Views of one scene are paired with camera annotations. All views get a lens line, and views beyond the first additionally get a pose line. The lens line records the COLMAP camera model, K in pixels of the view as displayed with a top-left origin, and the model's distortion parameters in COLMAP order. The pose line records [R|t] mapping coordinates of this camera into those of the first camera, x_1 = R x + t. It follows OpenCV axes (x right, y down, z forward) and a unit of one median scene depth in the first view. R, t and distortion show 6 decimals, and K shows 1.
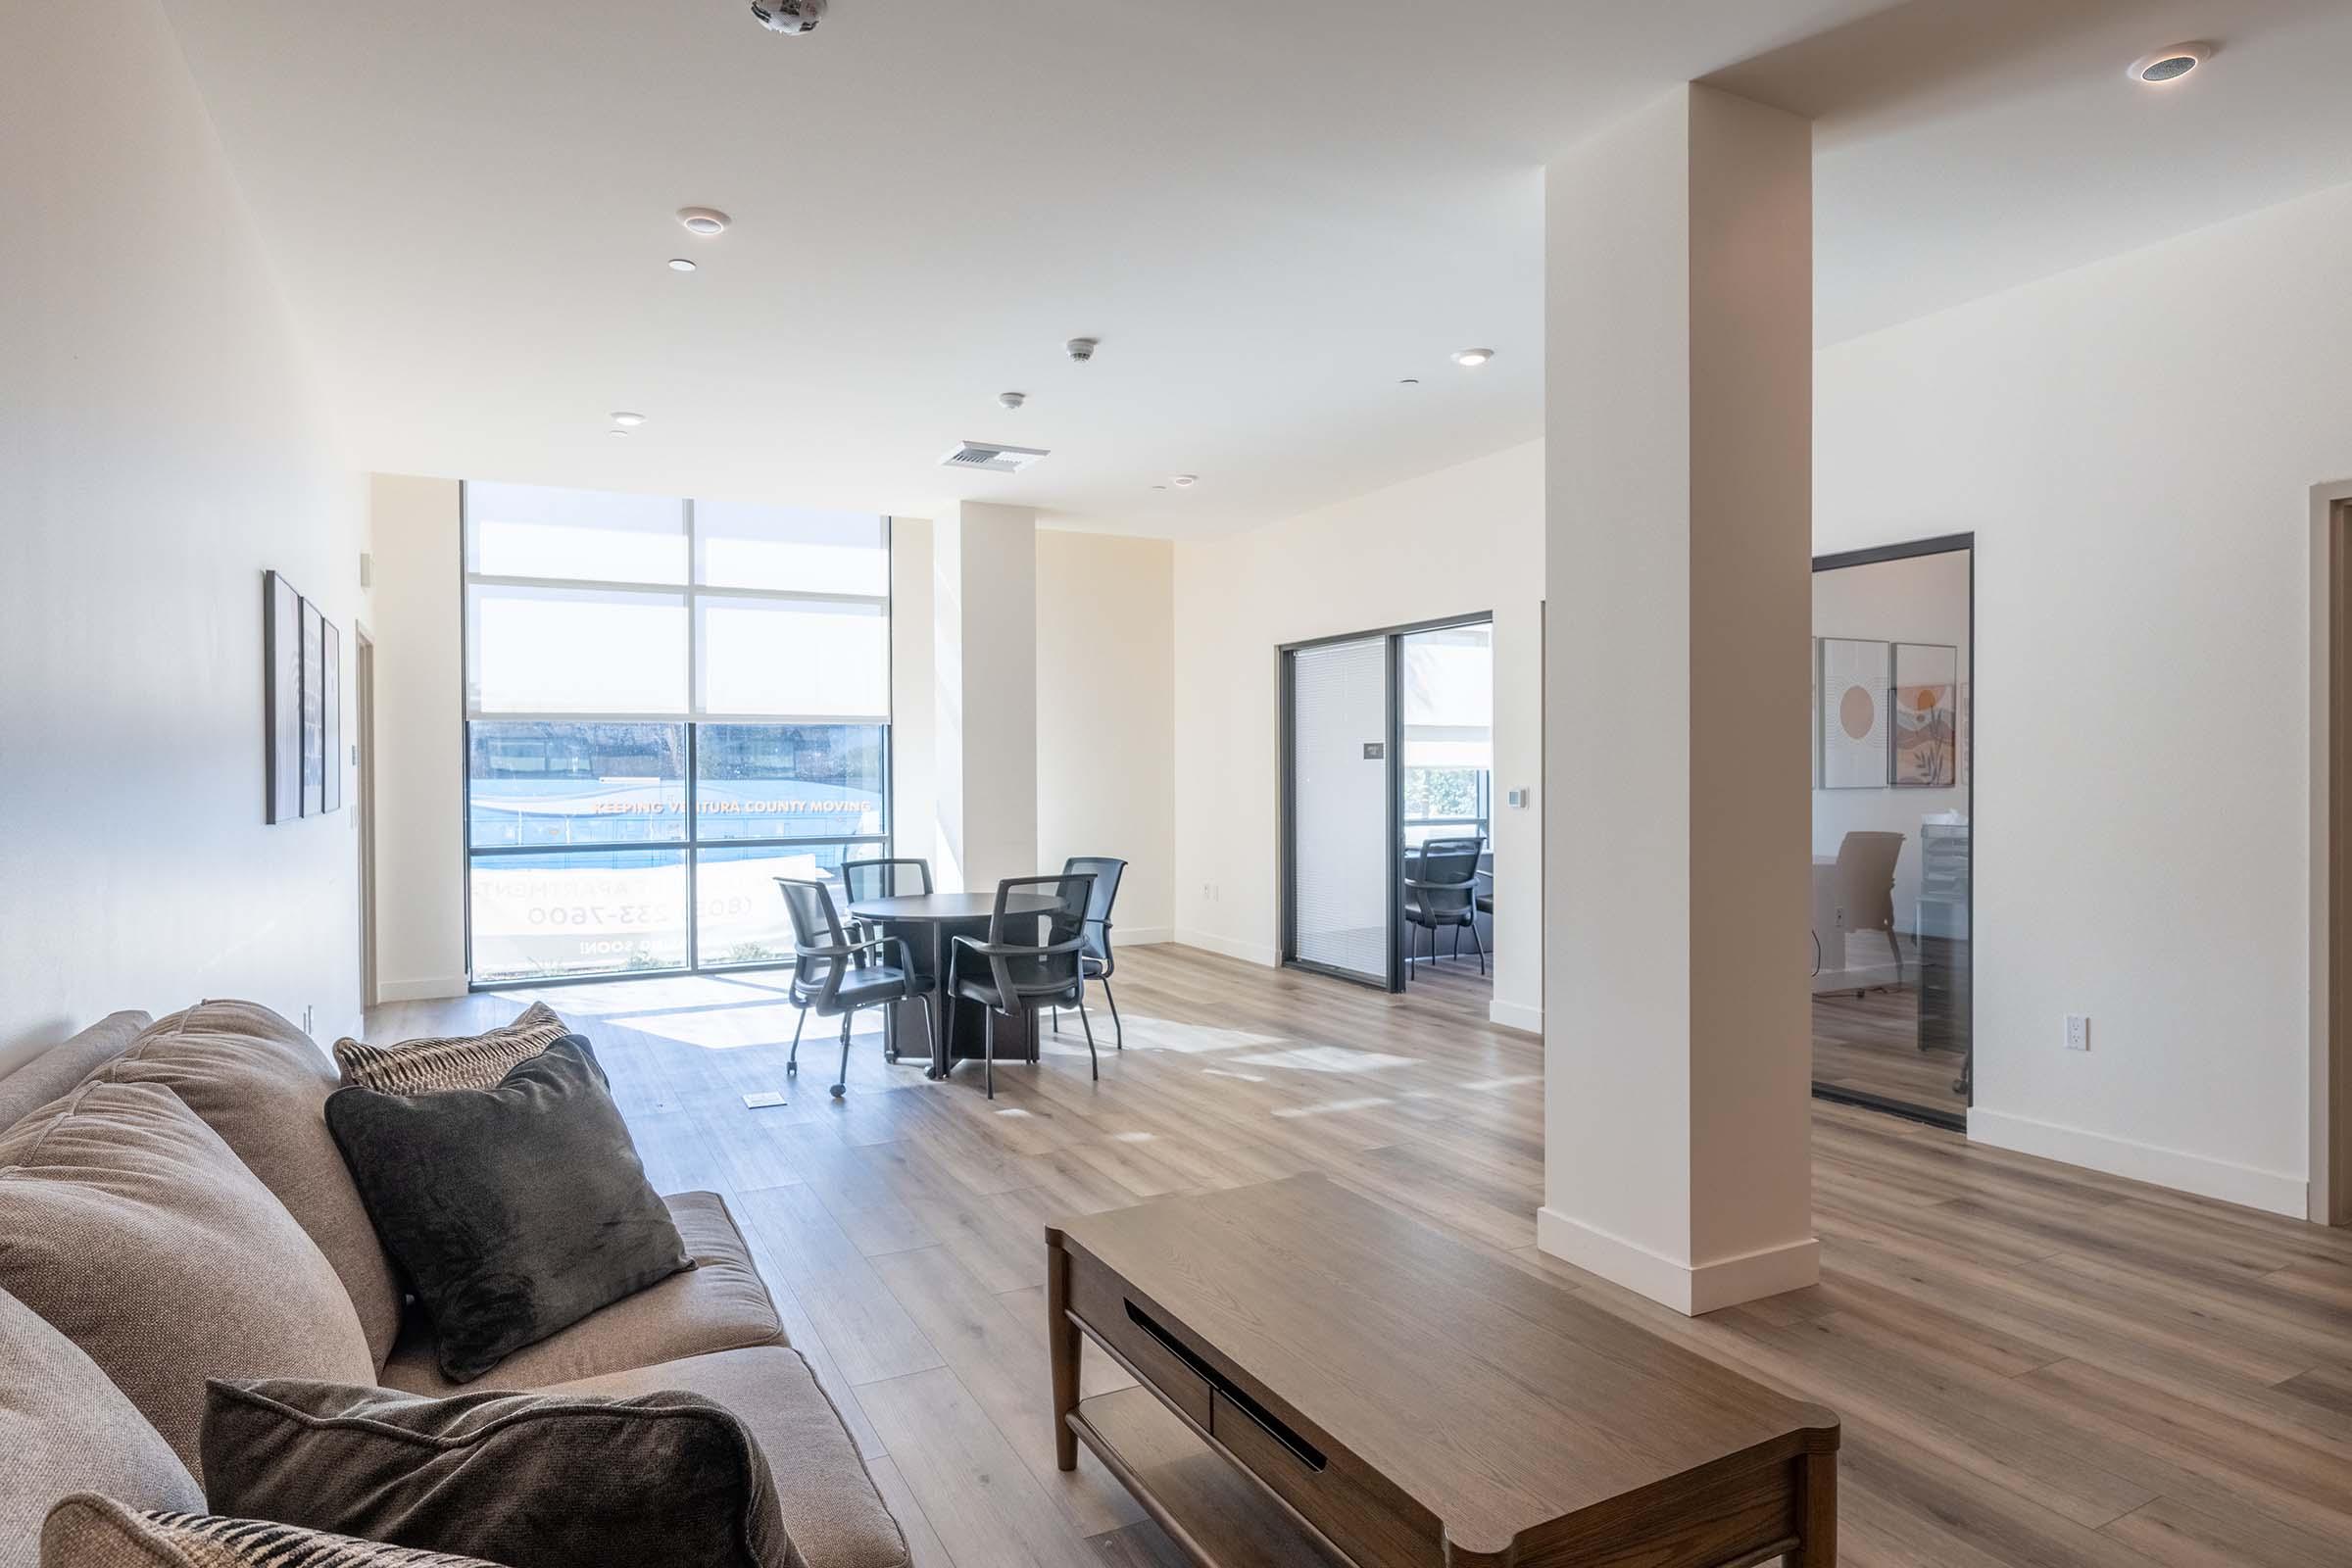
lens RADIAL K [[1322.0, 0, 1183.1], [0, 1322.0, 782.2], [0, 0, 1]] dist [0.001827, 0.001020]
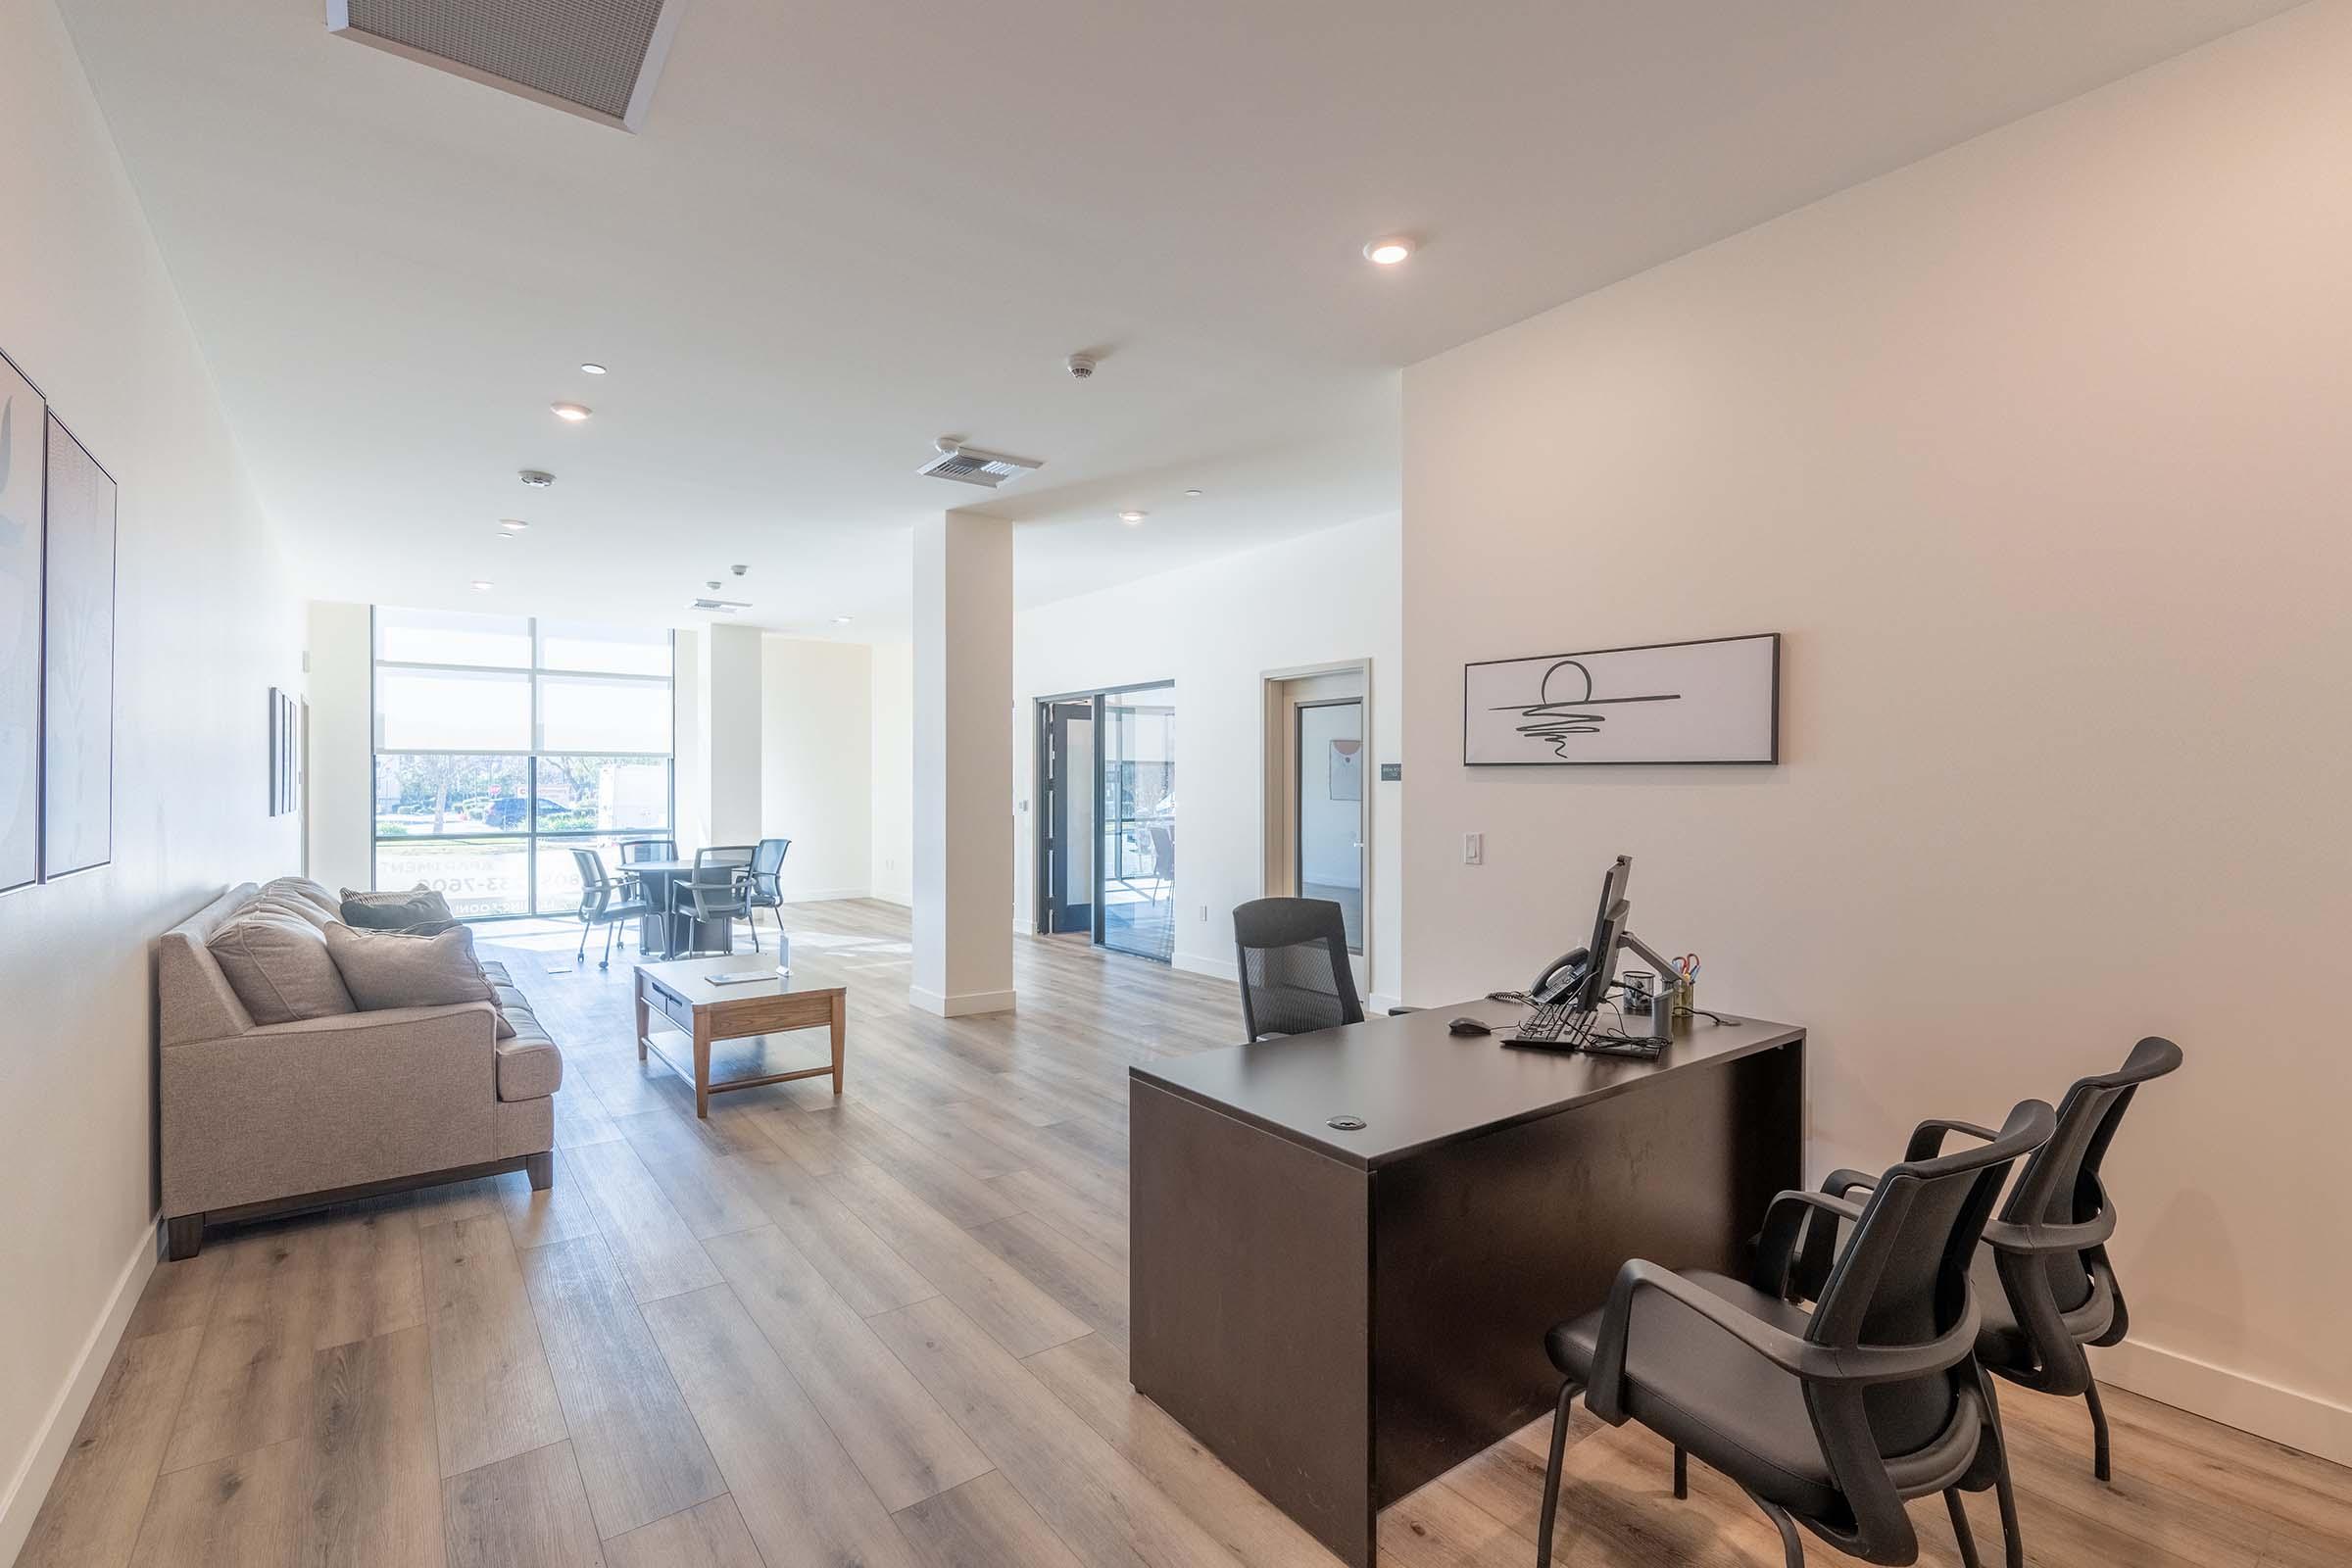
lens RADIAL K [[1041.6, 0, 1162.9], [0, 1041.6, 788.7], [0, 0, 1]] dist [0.007224, 0.000439]
pose [[0.987273, 0.005878, 0.158923, 0.245845], [-0.004786, 0.999962, -0.007251, -0.002317], [-0.158960, 0.006398, 0.987264, -0.495726]]
